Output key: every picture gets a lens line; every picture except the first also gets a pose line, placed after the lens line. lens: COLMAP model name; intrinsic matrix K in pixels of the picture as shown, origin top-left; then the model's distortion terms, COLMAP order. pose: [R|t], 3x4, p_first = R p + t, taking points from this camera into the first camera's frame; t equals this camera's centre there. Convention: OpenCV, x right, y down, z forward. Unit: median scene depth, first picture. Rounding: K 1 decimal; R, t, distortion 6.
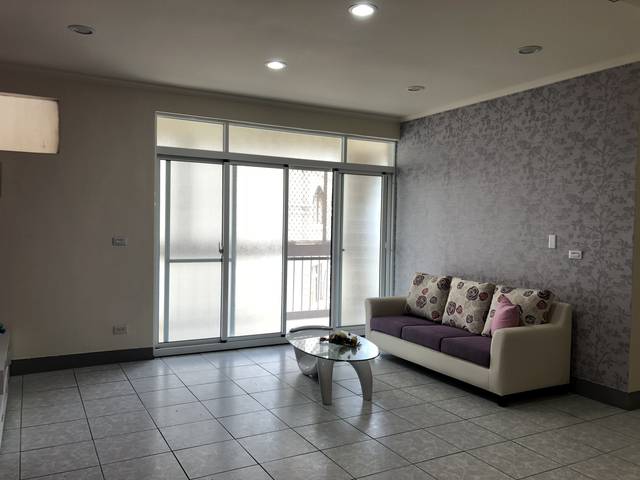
lens RADIAL K [[524.6, 0, 325.9], [0, 524.6, 240.5], [0, 0, 1]] dist [0.054506, -0.049501]
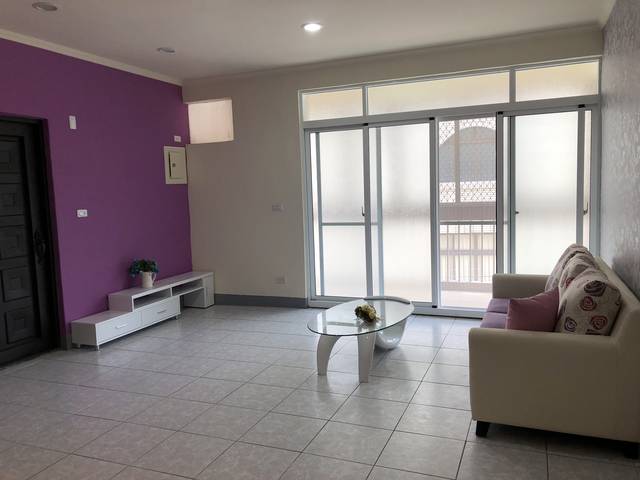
lens RADIAL K [[524.6, 0, 323.4], [0, 524.6, 238.8], [0, 0, 1]] dist [0.054506, -0.049501]
pose [[0.624535, 0.034759, -0.780223, 0.553076], [0.022340, 0.997805, 0.062335, 0.001106], [0.780677, -0.056360, 0.622388, 0.304411]]
